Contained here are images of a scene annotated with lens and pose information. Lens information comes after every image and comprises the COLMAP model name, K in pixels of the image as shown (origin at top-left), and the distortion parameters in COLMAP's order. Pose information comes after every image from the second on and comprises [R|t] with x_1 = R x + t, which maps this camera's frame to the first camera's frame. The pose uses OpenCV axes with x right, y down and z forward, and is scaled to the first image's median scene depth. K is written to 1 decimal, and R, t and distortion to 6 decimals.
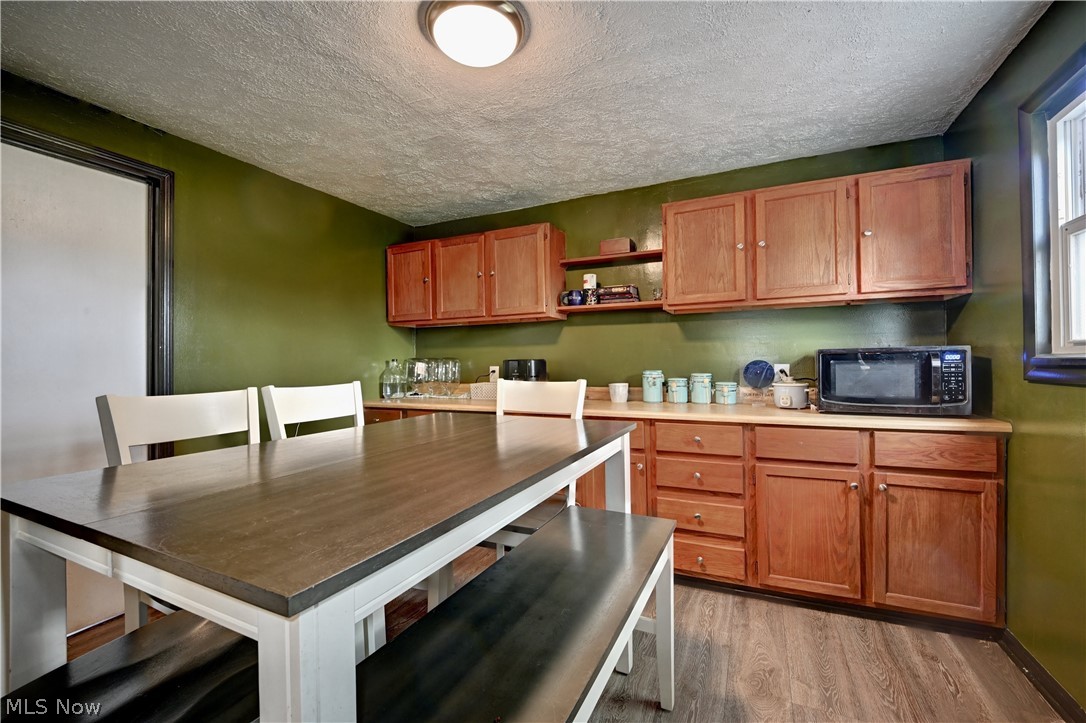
lens RADIAL K [[444.7, 0, 543.0], [0, 444.7, 361.5], [0, 0, 1]] dist [0.003463, -0.013786]
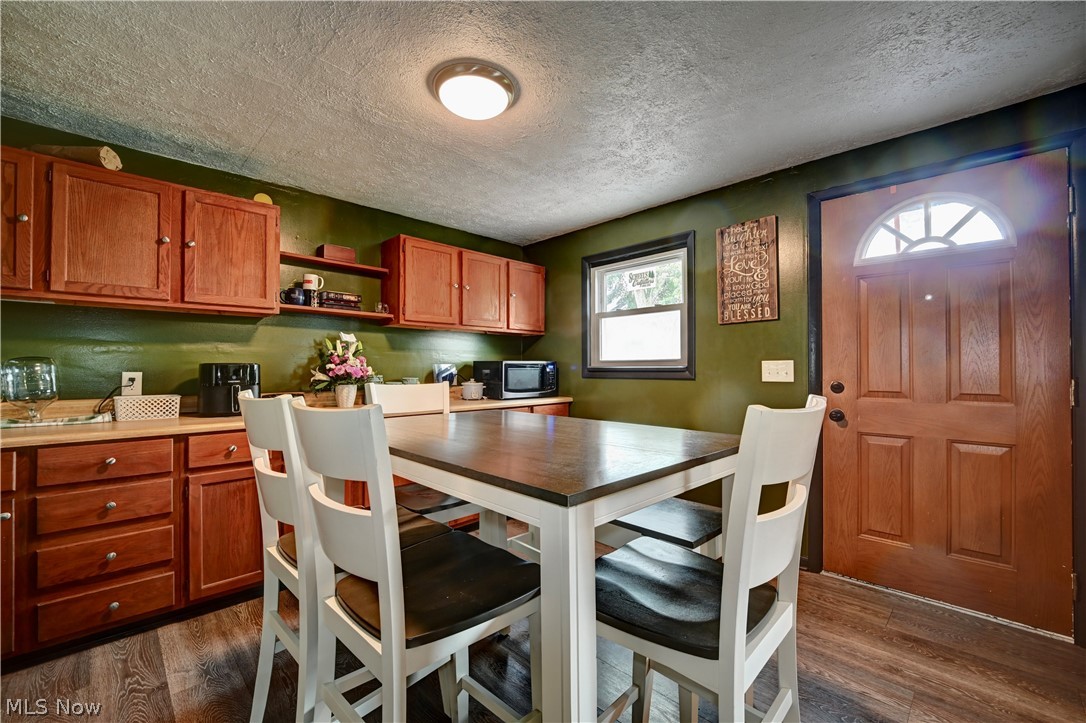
lens RADIAL K [[444.7, 0, 543.0], [0, 444.7, 361.5], [0, 0, 1]] dist [0.003463, -0.013786]
pose [[0.346973, 0.023331, 0.937585, -0.760010], [-0.007369, 0.999727, -0.022151, 0.008077], [-0.937846, 0.000776, 0.347050, 0.256552]]
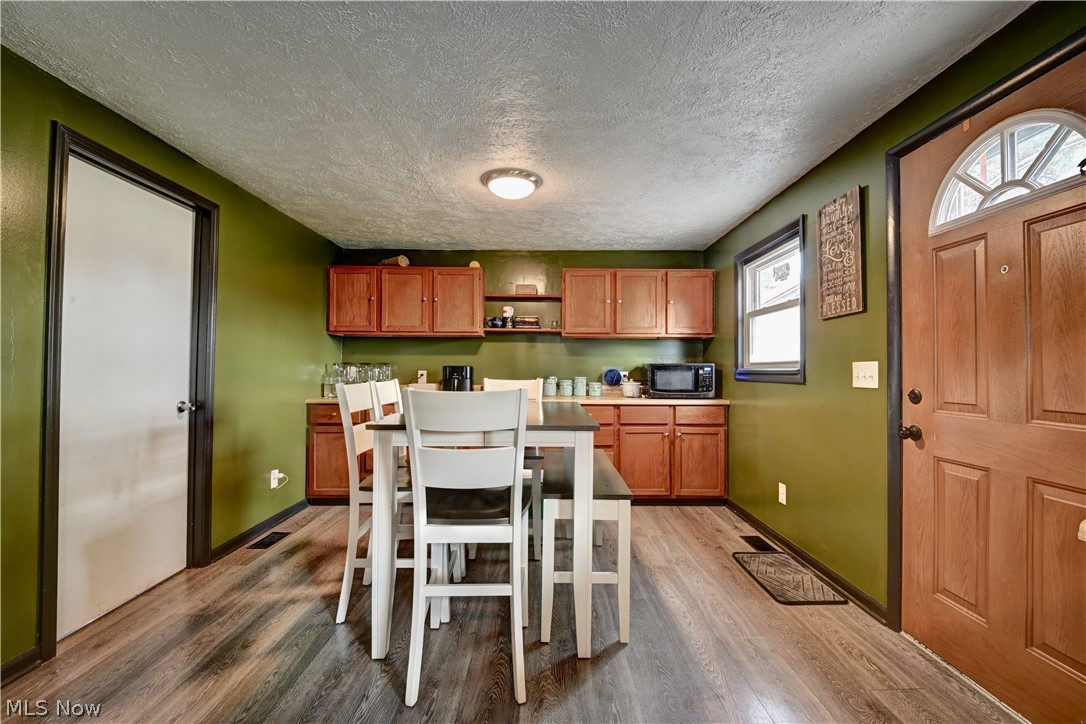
lens RADIAL K [[460.4, 0, 542.5], [0, 460.4, 359.9], [0, 0, 1]] dist [0.022284, -0.015553]
pose [[0.904737, 0.023014, 0.425348, -0.518185], [-0.015592, 0.999659, -0.020924, 0.003491], [-0.425685, 0.012299, 0.904788, -0.469972]]
